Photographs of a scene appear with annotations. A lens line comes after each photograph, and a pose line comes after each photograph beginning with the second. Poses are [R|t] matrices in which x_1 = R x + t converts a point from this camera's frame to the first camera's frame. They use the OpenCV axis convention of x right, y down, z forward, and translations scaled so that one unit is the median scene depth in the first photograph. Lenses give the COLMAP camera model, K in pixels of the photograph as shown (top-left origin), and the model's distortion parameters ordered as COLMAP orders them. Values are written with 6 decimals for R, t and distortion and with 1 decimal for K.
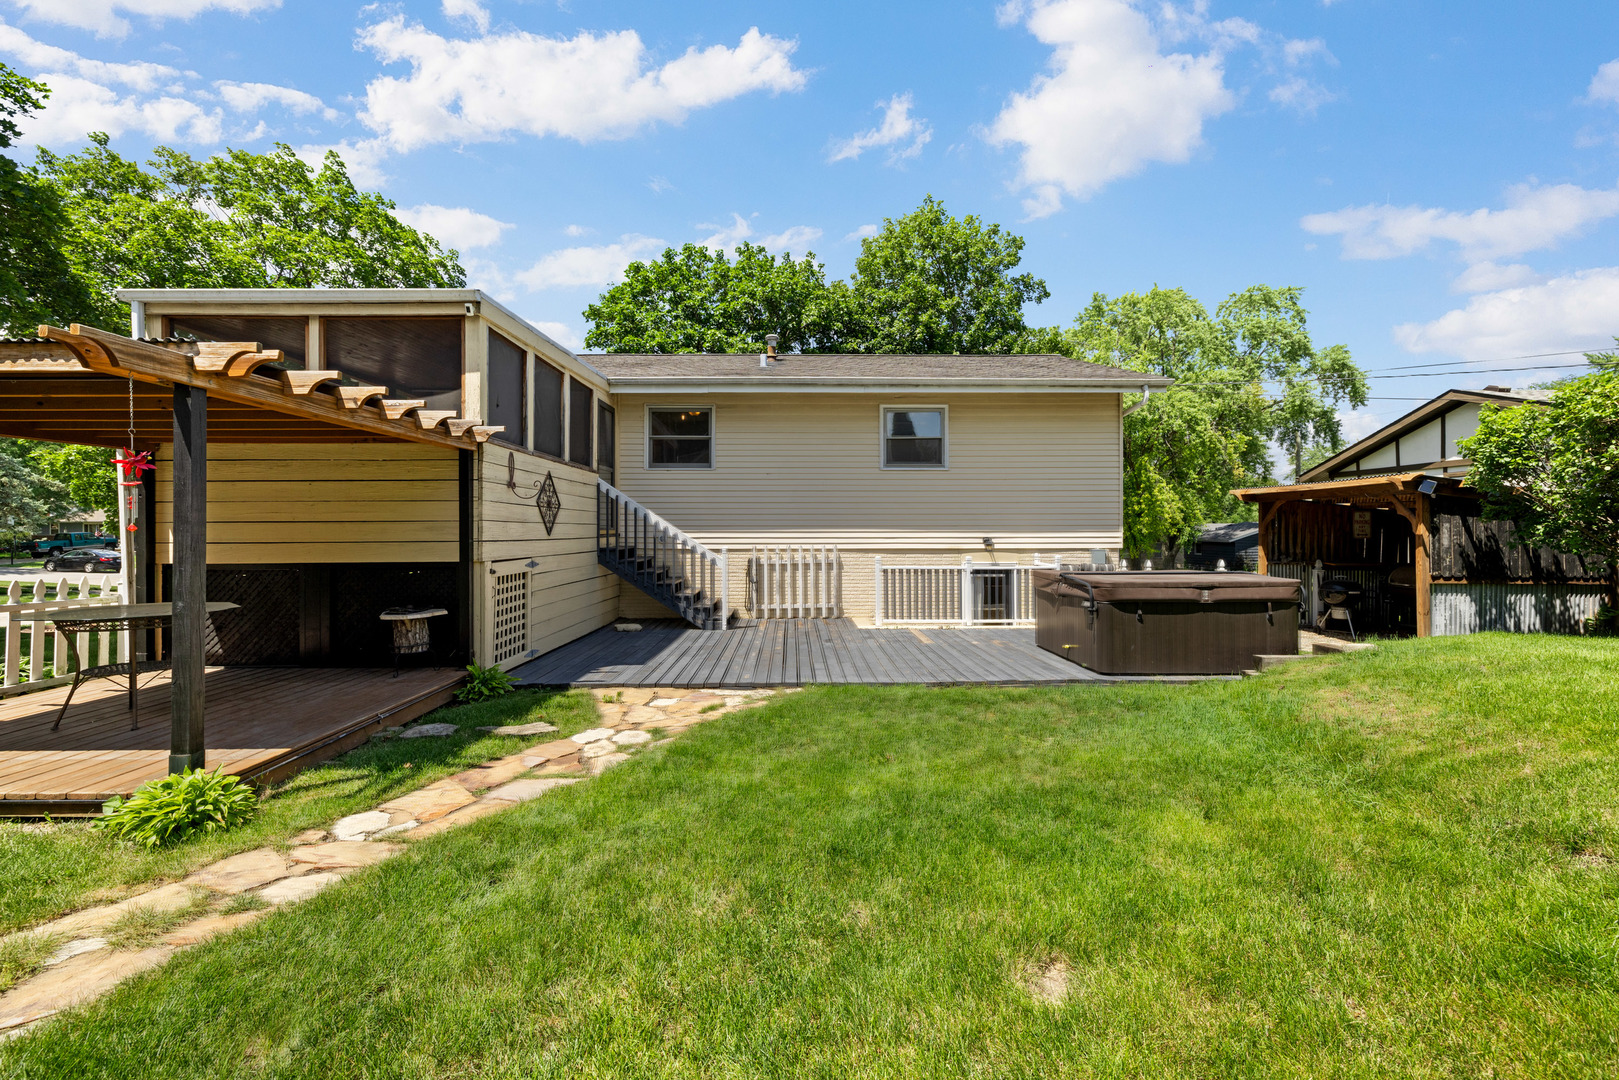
lens RADIAL K [[681.2, 0, 809.2], [0, 681.2, 536.8], [0, 0, 1]] dist [0.000505, 0.000104]
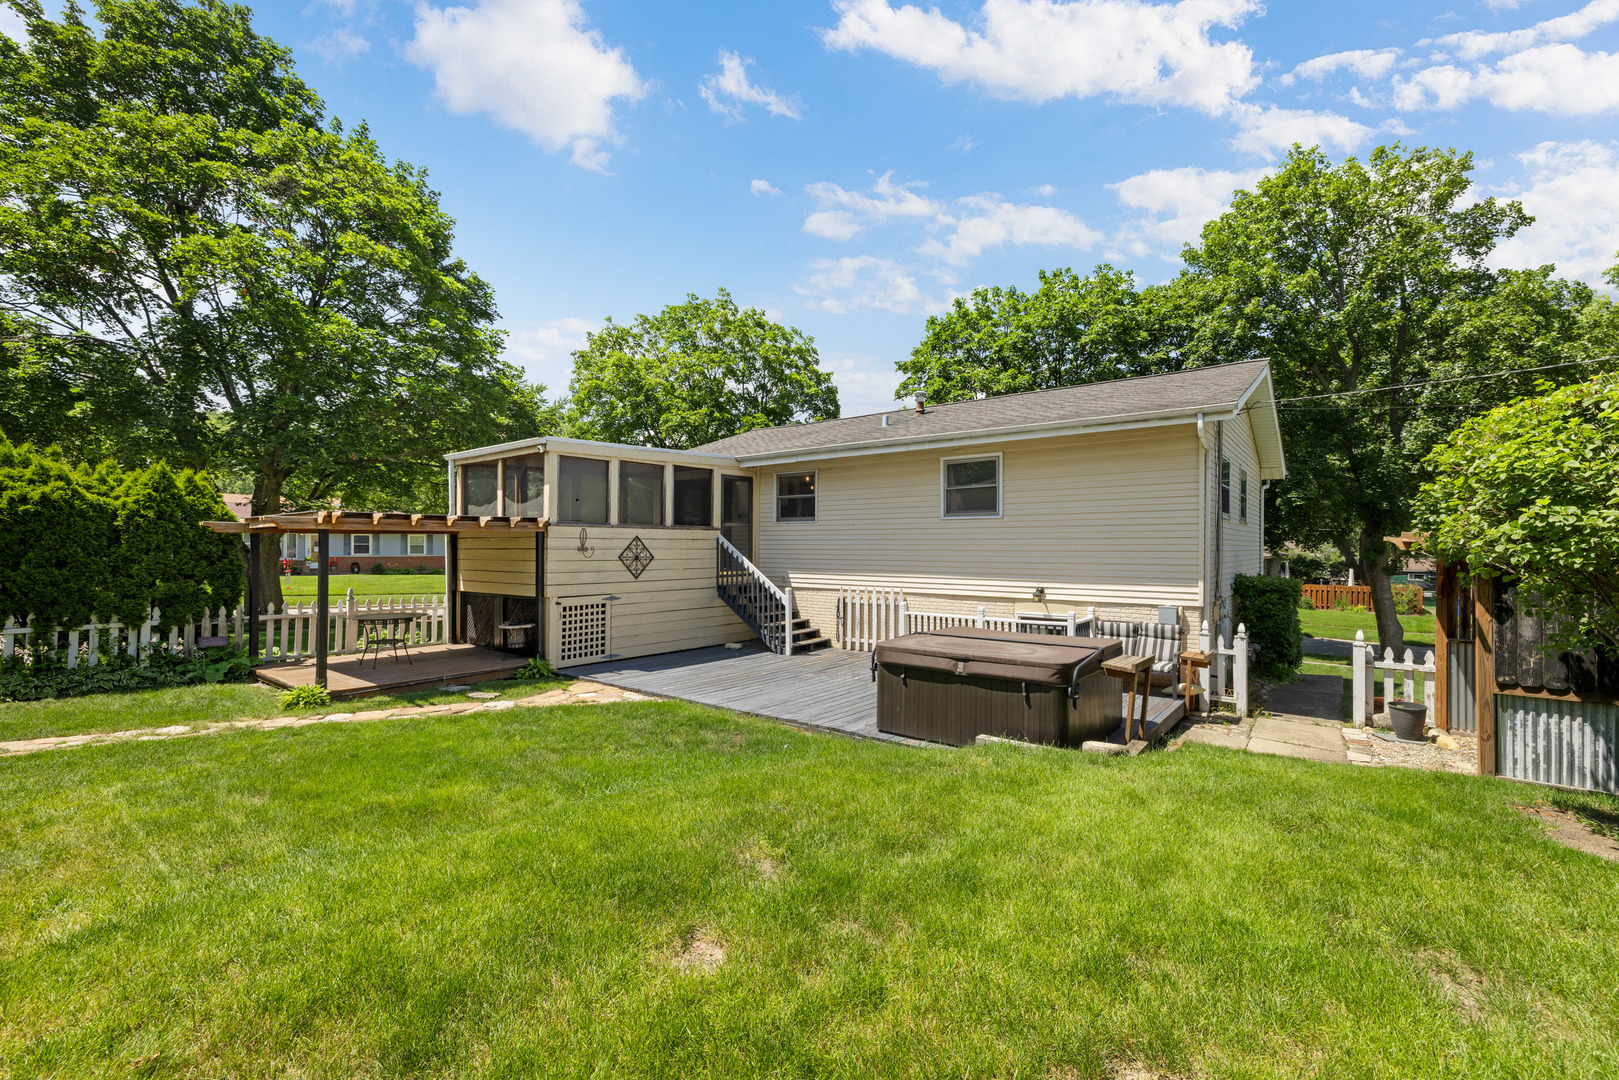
lens RADIAL K [[674.8, 0, 807.6], [0, 674.8, 544.5], [0, 0, 1]] dist [0.000085, -0.000012]
pose [[0.781855, 0.000299, -0.623460, 0.652951], [-0.008605, 0.999910, -0.010311, -0.051261], [0.623401, 0.013426, 0.781787, 0.061615]]
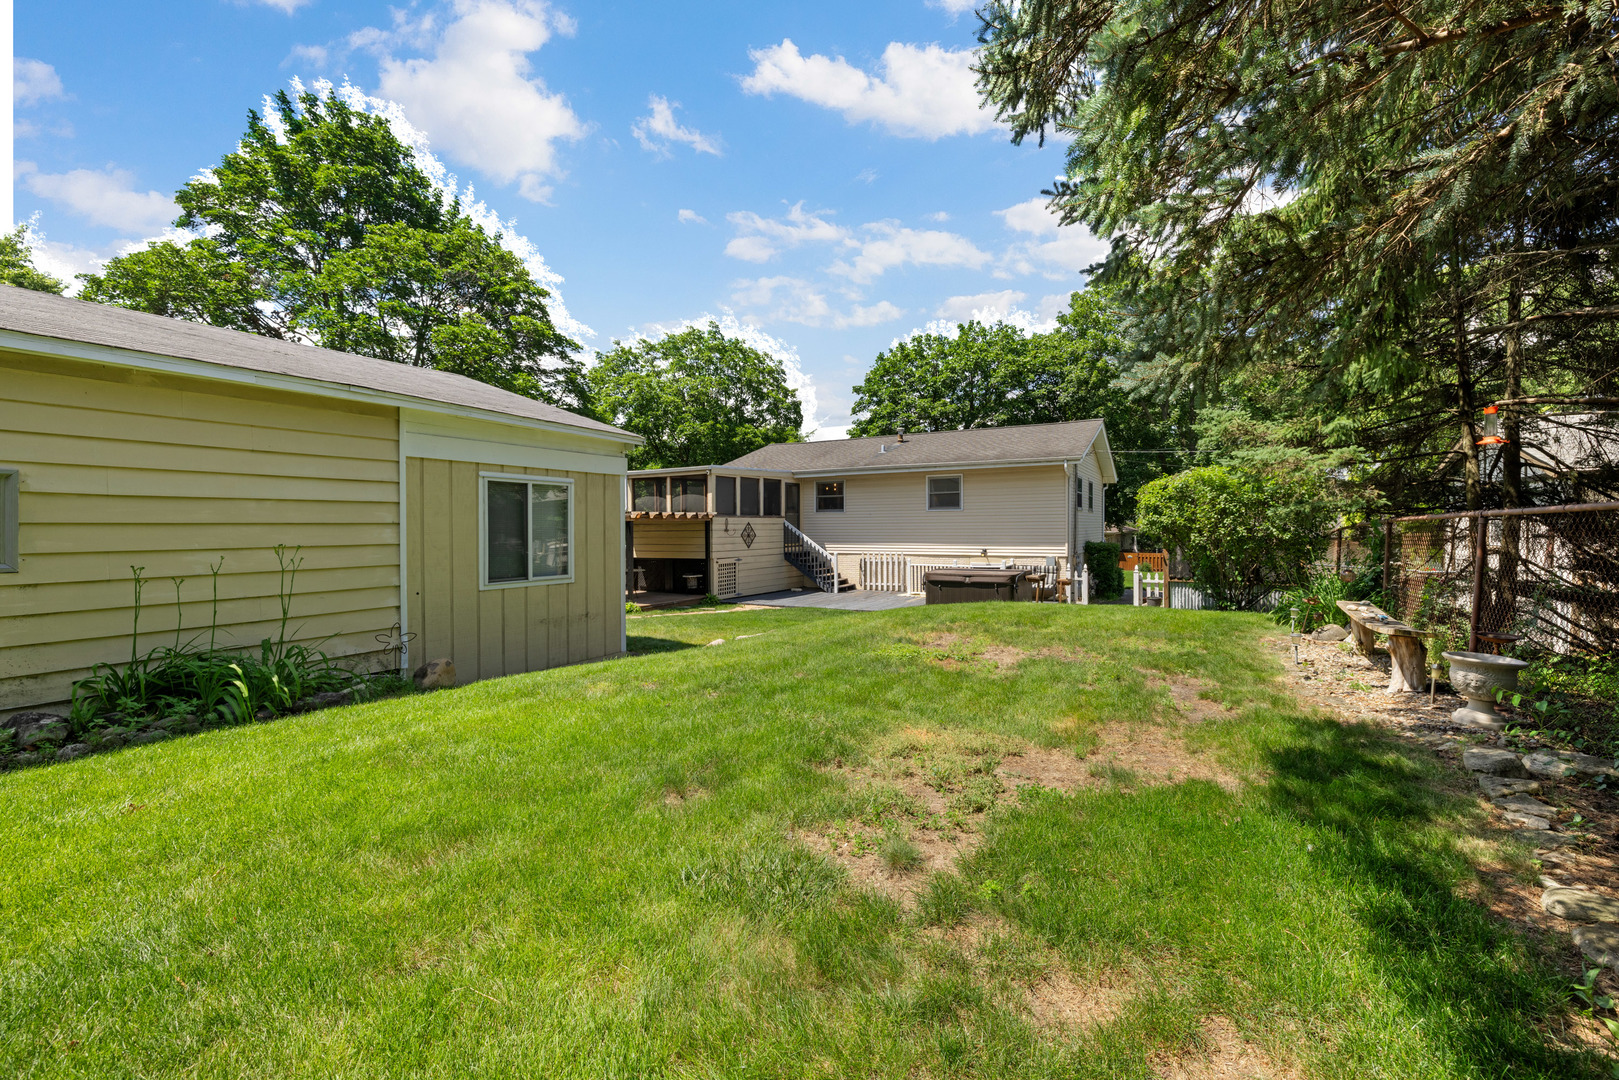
lens RADIAL K [[662.5, 0, 803.1], [0, 662.5, 531.0], [0, 0, 1]] dist [0.001536, 0.000072]
pose [[0.860368, -0.002002, -0.509669, 0.794015], [0.001390, 0.999998, -0.001581, -0.047039], [0.509671, 0.000651, 0.860369, -0.755959]]
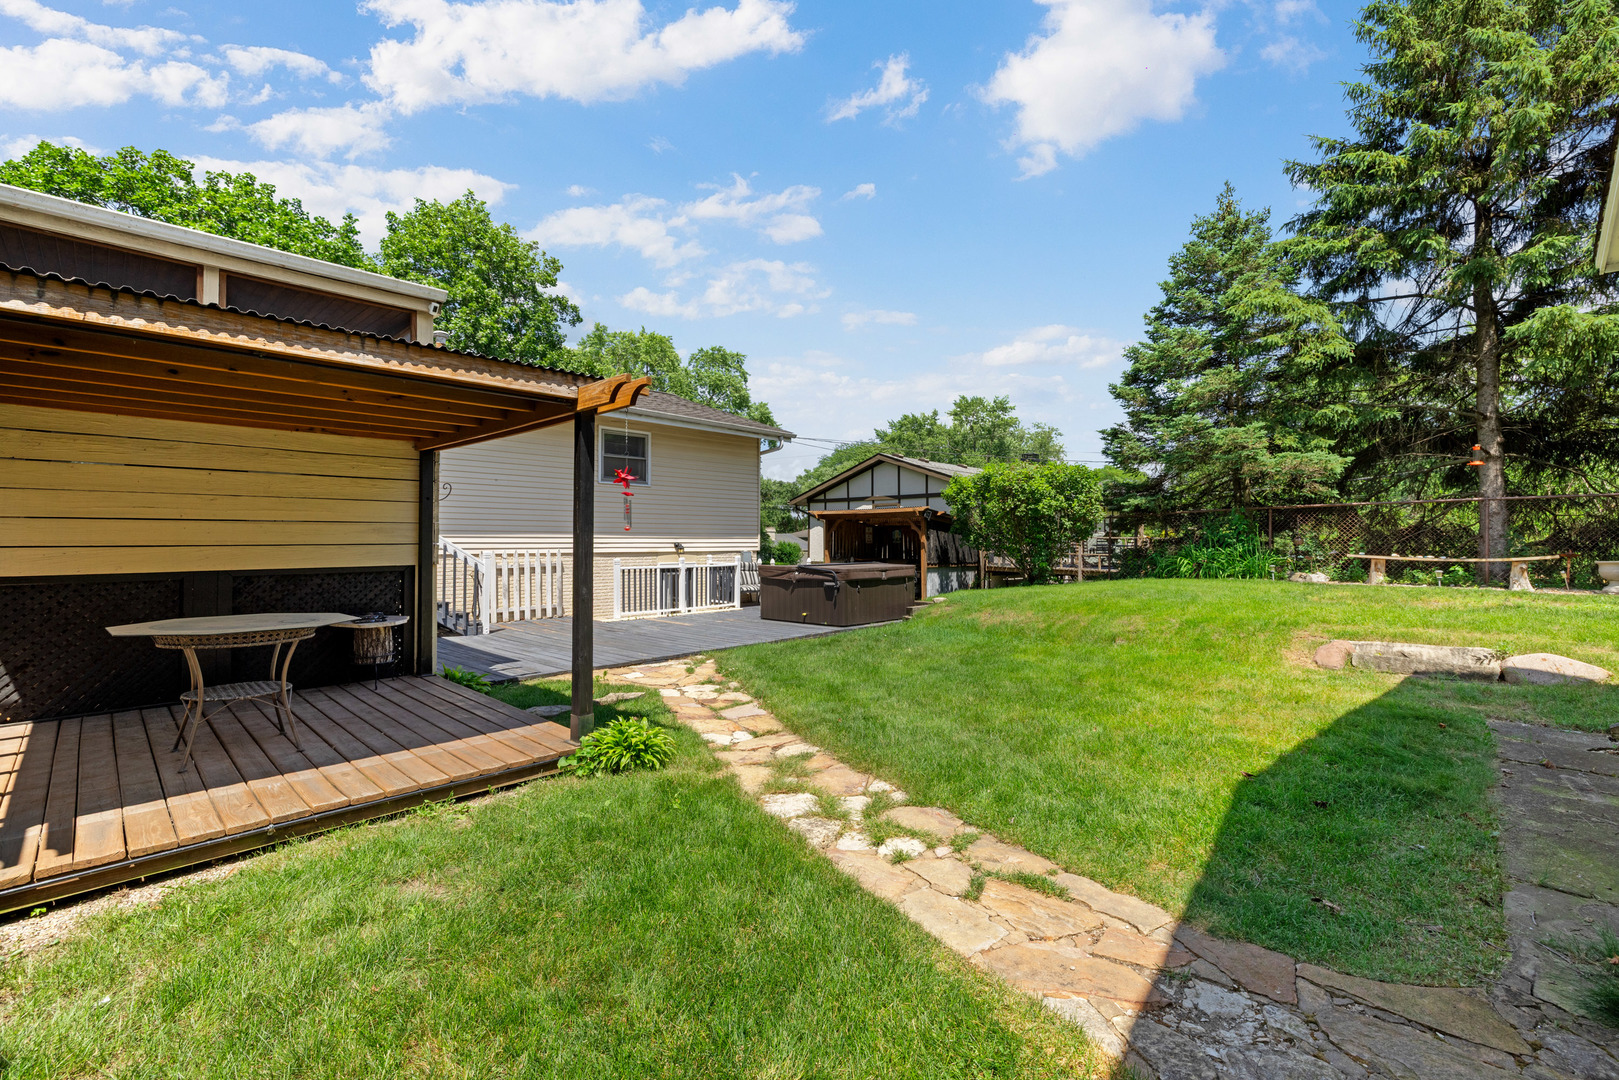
lens RADIAL K [[674.8, 0, 807.6], [0, 674.8, 544.5], [0, 0, 1]] dist [0.000085, -0.000012]
pose [[0.708164, -0.001707, 0.706046, -0.481648], [0.002461, 0.999997, -0.000051, 0.005196], [-0.706044, 0.001773, 0.708166, -0.043163]]
